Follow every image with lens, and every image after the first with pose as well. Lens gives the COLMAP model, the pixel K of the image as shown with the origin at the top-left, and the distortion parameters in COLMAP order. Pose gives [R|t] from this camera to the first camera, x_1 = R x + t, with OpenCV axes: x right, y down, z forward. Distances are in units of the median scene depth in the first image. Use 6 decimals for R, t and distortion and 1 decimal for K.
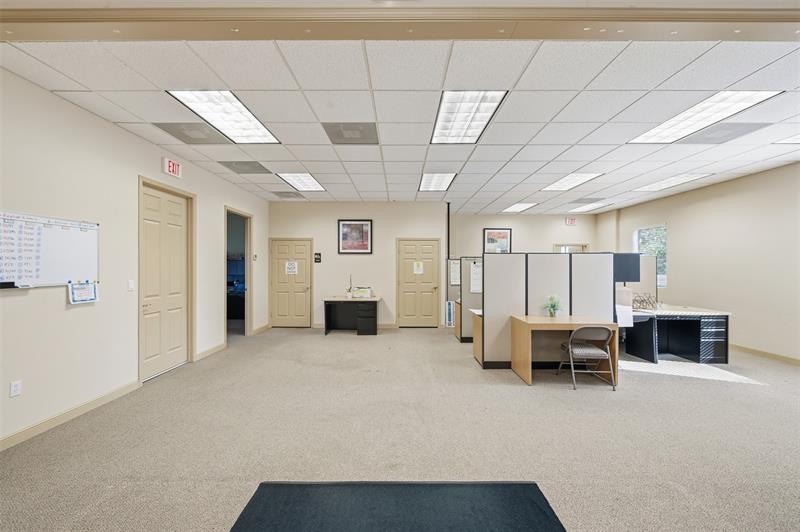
lens RADIAL K [[320.3, 0, 399.0], [0, 320.3, 267.2], [0, 0, 1]] dist [0.000395, -0.000127]
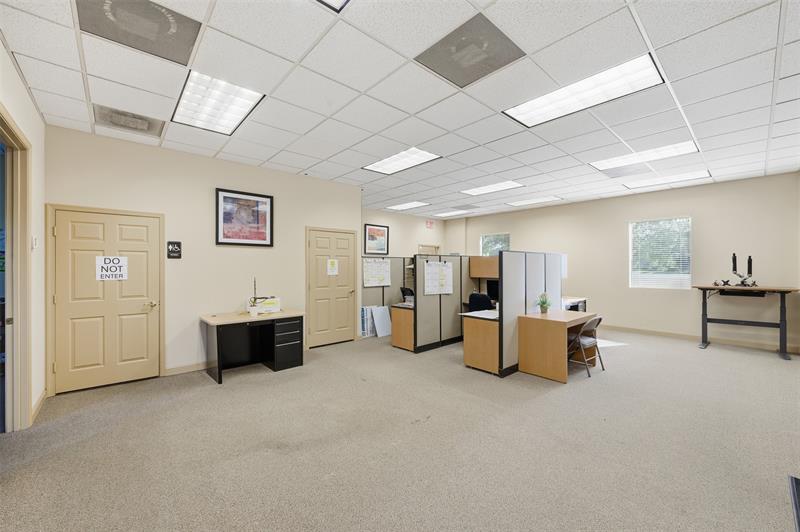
lens RADIAL K [[320.3, 0, 401.9], [0, 320.3, 265.3], [0, 0, 1]] dist [0.000395, -0.000127]
pose [[0.737680, 0.000472, 0.675151, -0.339411], [0.002518, 0.999991, -0.003451, 0.000415], [-0.675146, 0.004246, 0.737672, 0.314888]]
